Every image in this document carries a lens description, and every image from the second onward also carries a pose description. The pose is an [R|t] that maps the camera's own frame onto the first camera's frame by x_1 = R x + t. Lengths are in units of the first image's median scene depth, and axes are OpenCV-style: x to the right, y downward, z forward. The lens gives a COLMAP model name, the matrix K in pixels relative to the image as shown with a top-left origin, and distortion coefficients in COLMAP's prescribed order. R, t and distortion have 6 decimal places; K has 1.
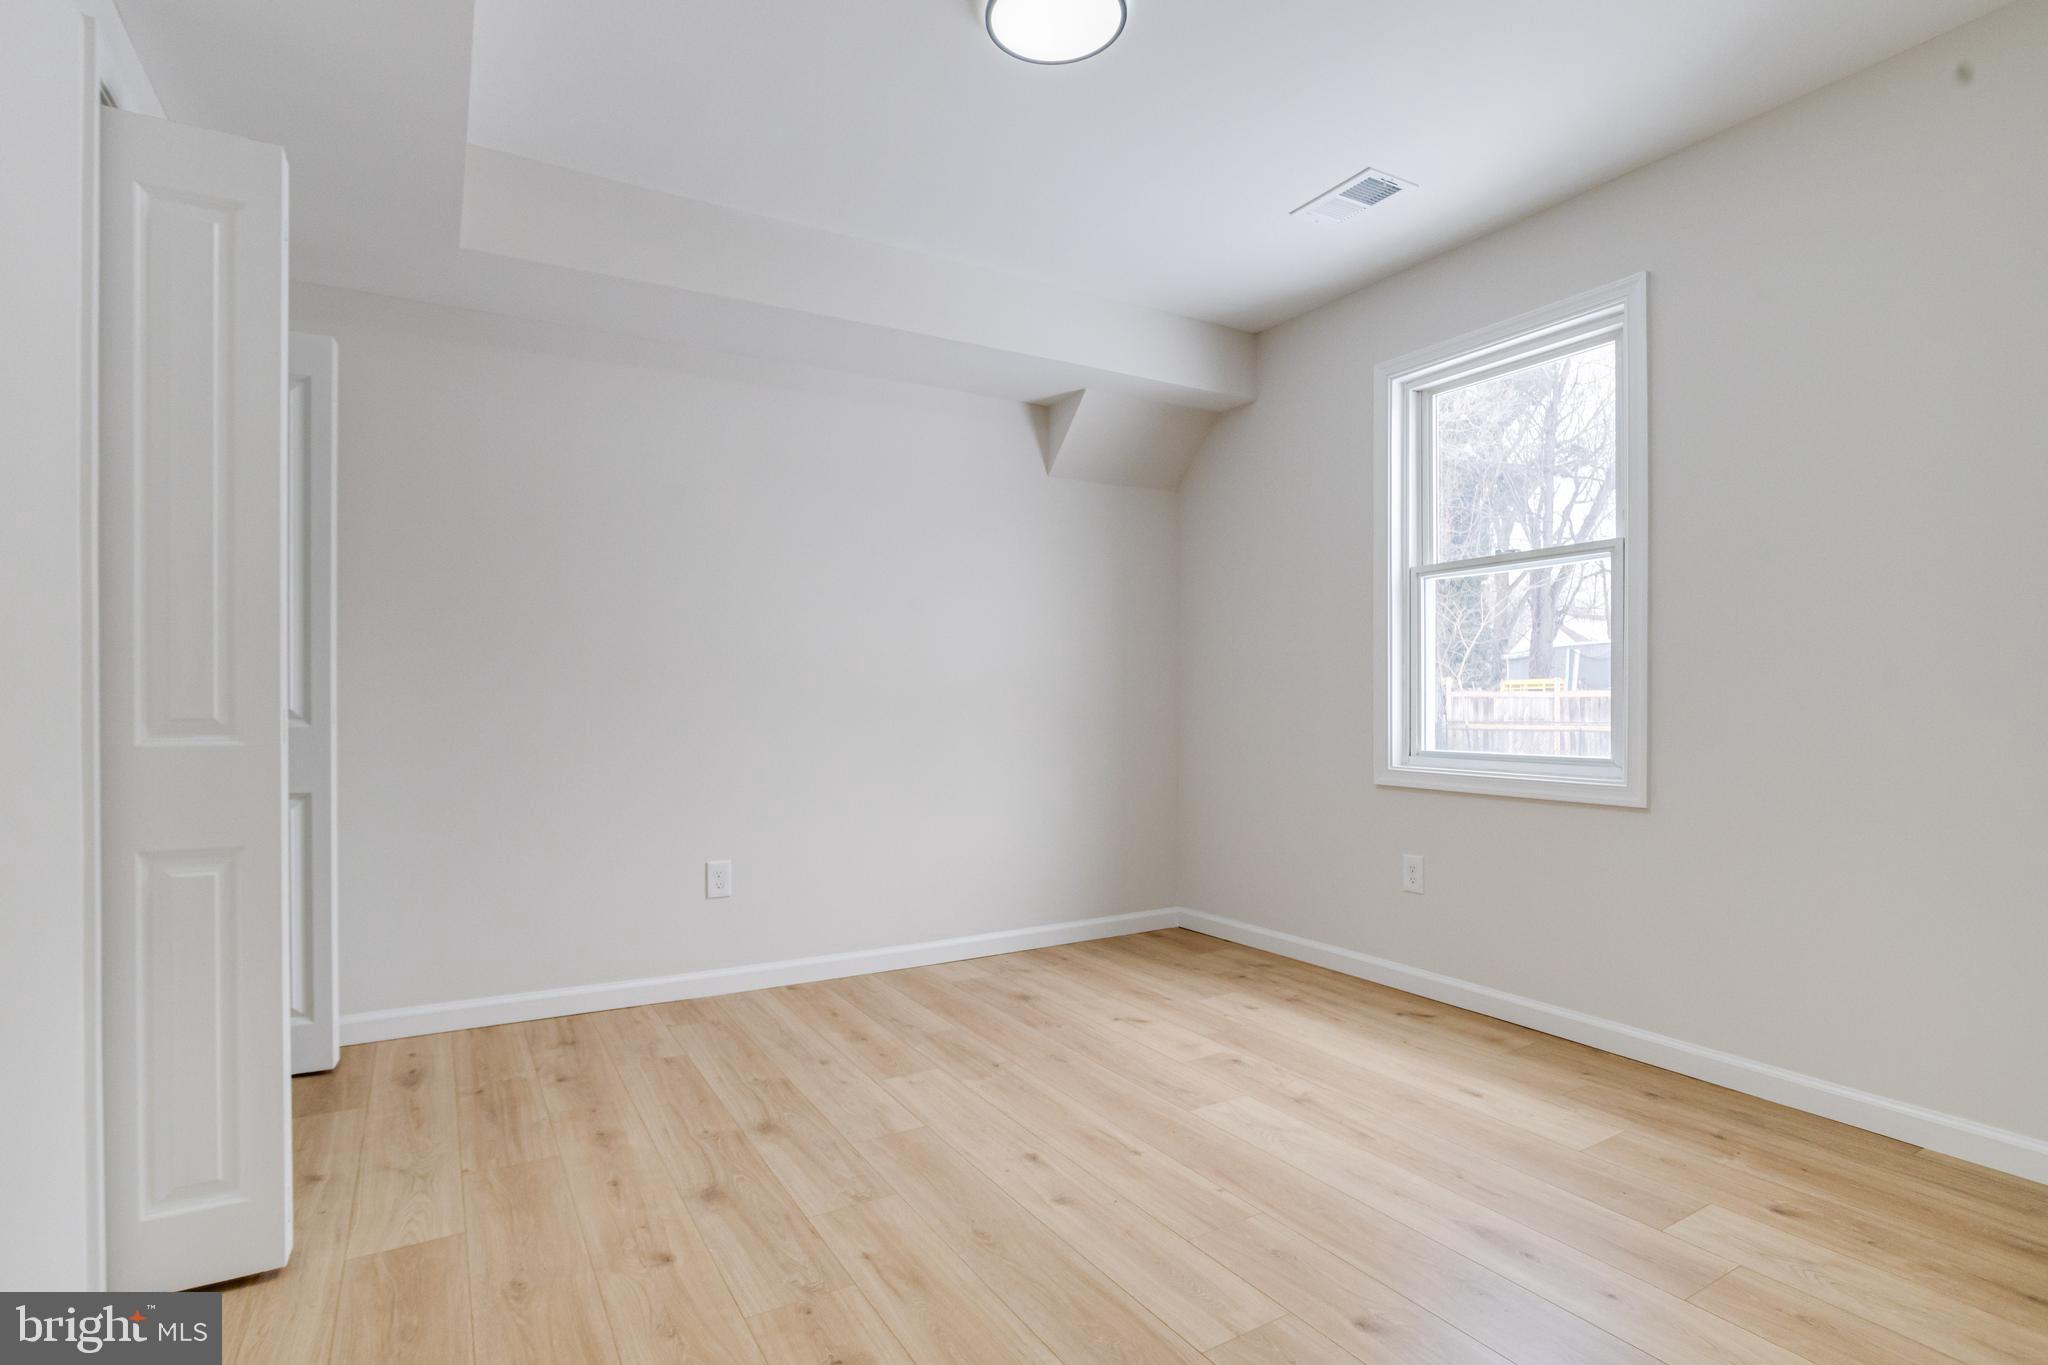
lens RADIAL K [[996.9, 0, 1018.2], [0, 996.9, 697.0], [0, 0, 1]] dist [-0.032426, 0.011071]
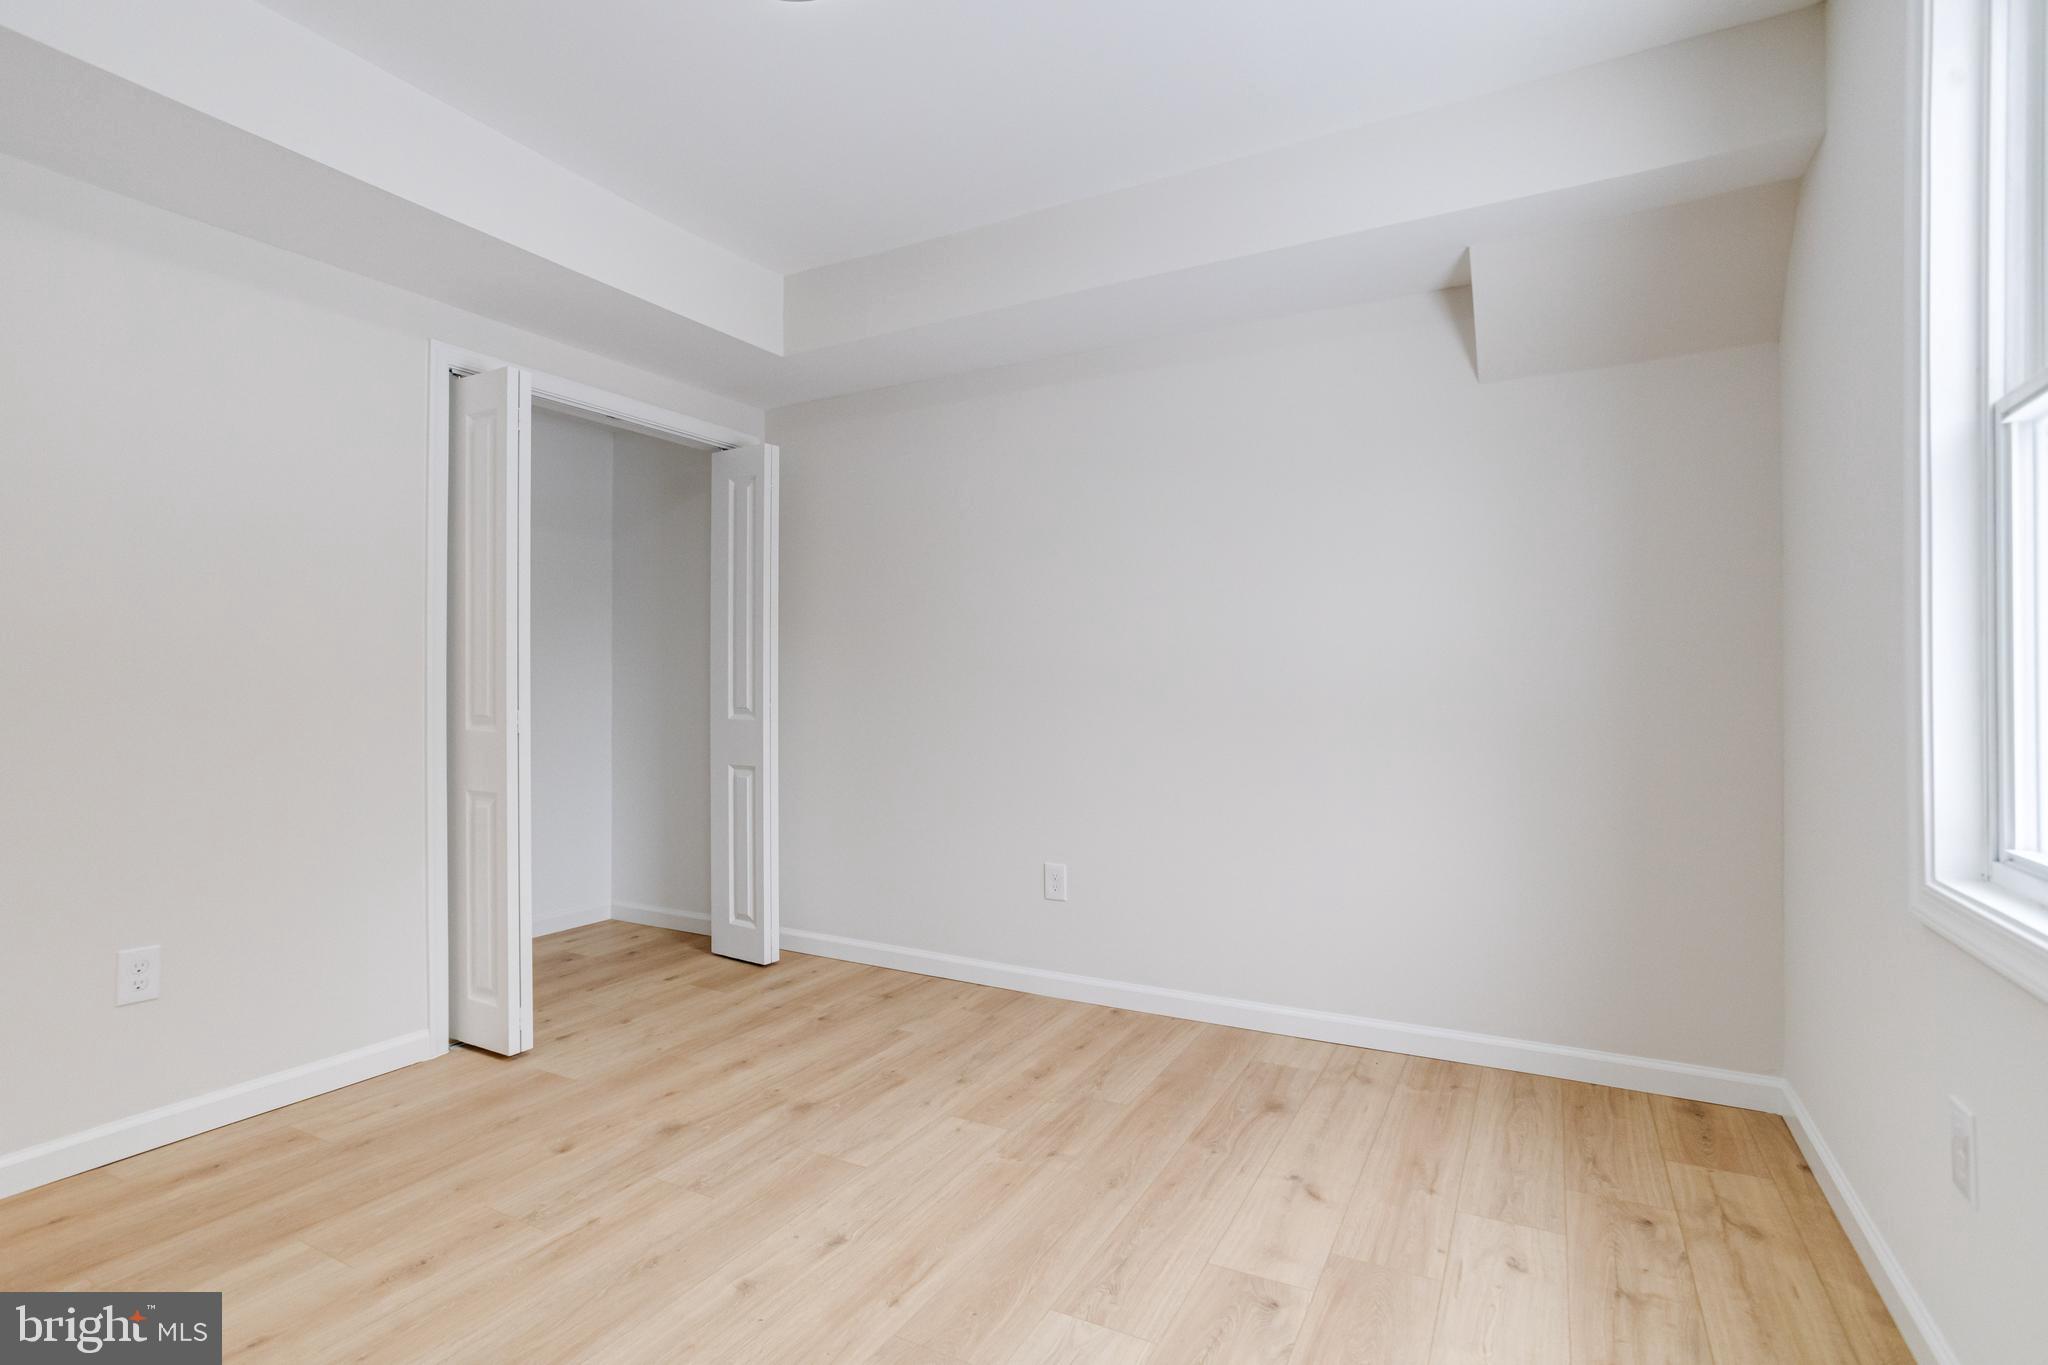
lens RADIAL K [[996.9, 0, 1012.5], [0, 996.9, 681.6], [0, 0, 1]] dist [-0.032426, 0.011071]
pose [[0.506013, -0.006742, -0.862499, 0.633819], [0.000565, 0.999972, -0.007485, -0.013420], [0.862526, 0.003301, 0.506003, 0.524967]]
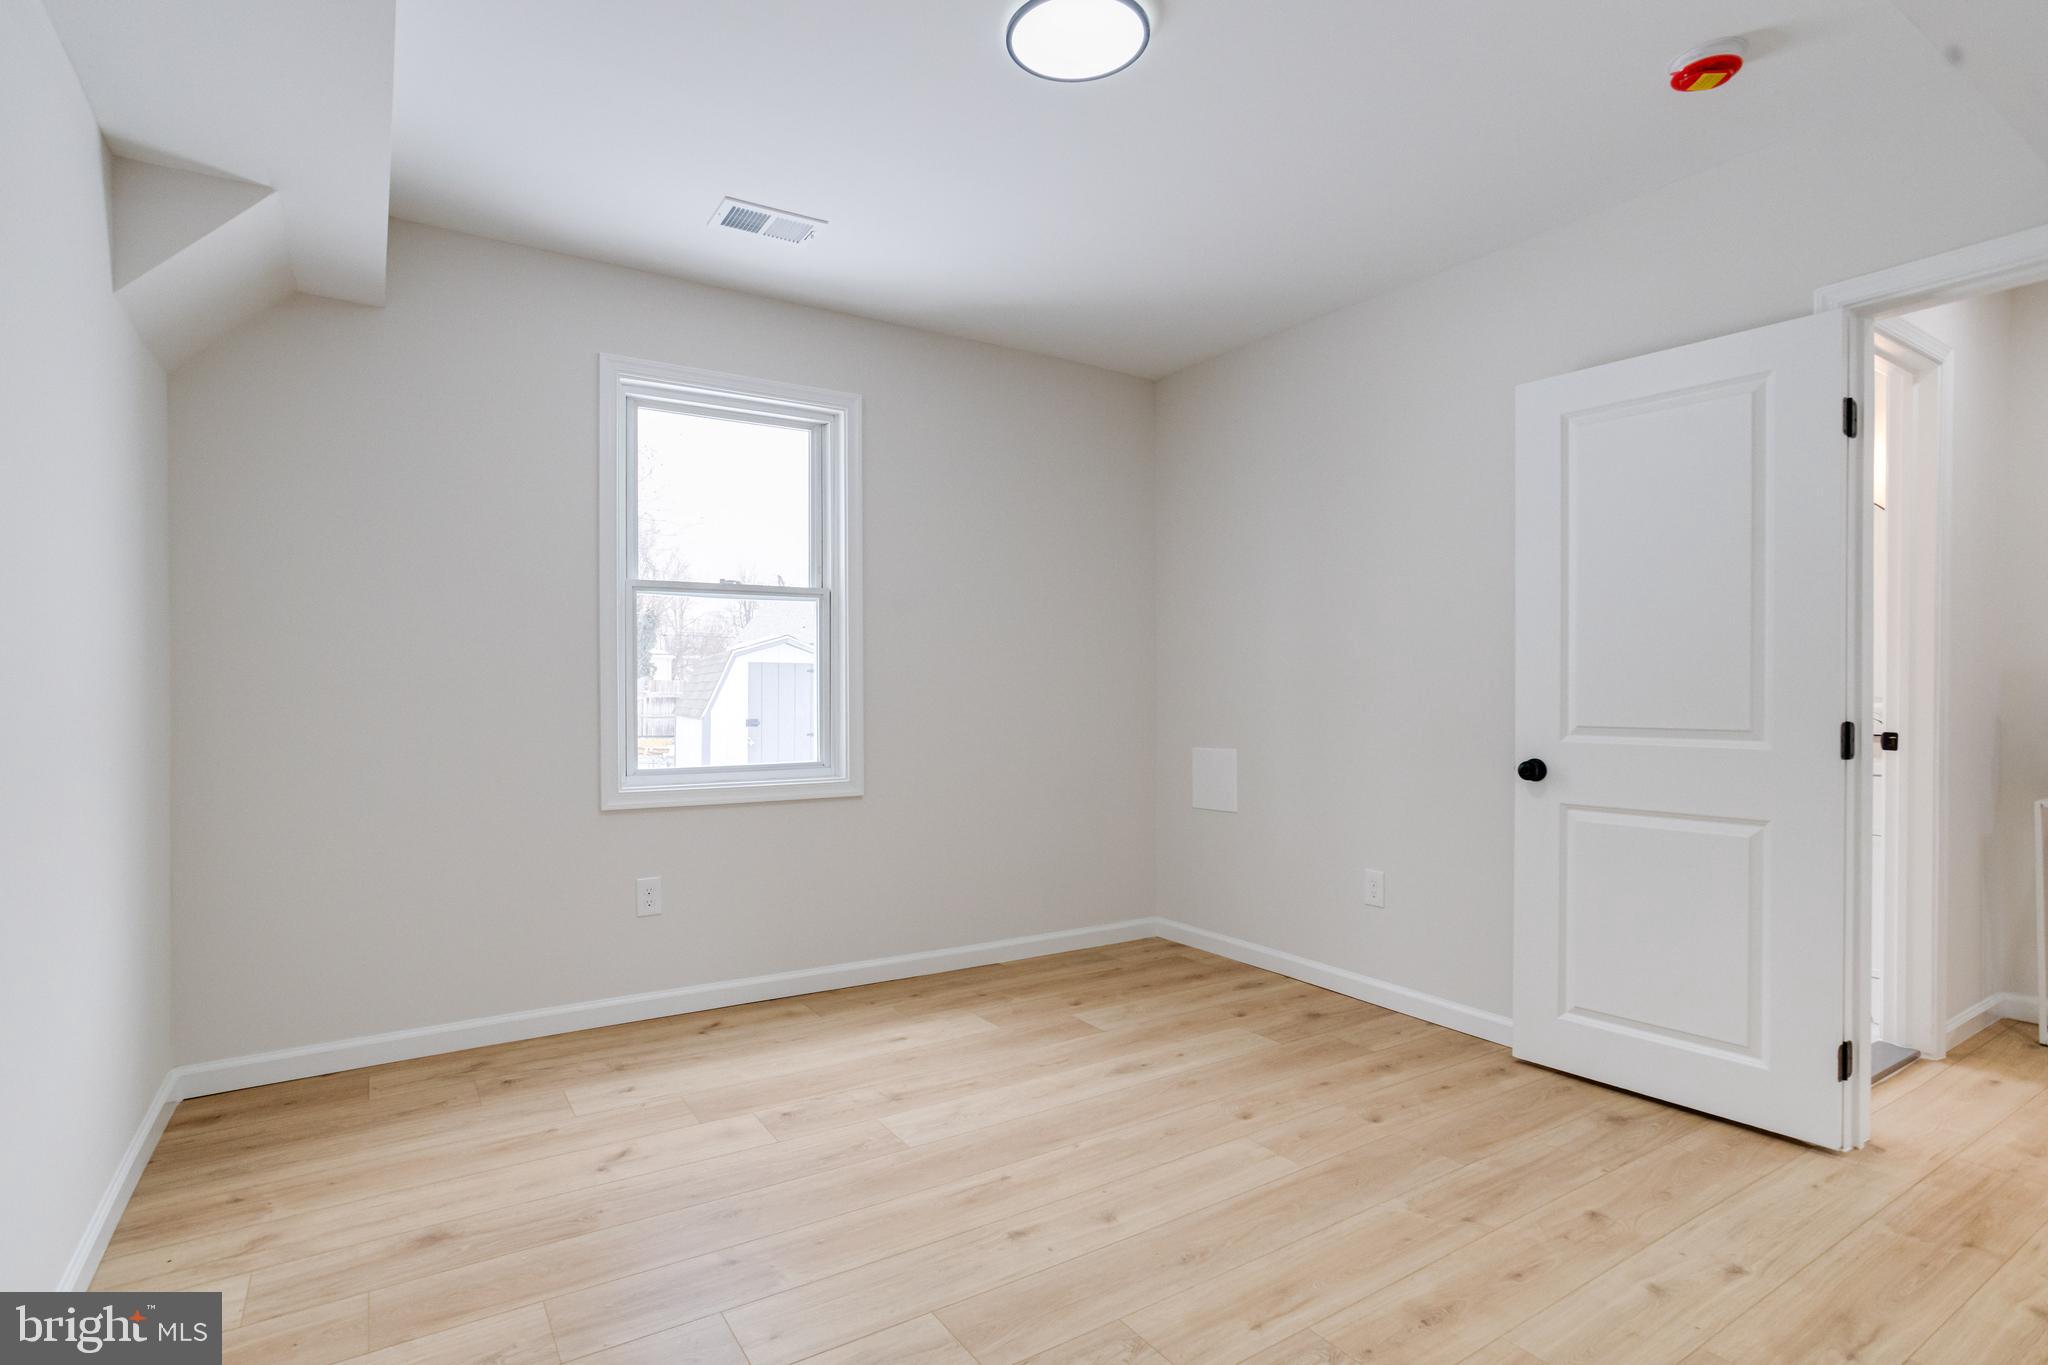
lens RADIAL K [[996.9, 0, 997.7], [0, 996.9, 689.7], [0, 0, 1]] dist [-0.032426, 0.011071]
pose [[-0.025625, 0.005534, 0.999656, -0.673952], [0.000427, 0.999985, -0.005525, -0.021761], [-0.999672, 0.000285, -0.025627, 0.786749]]
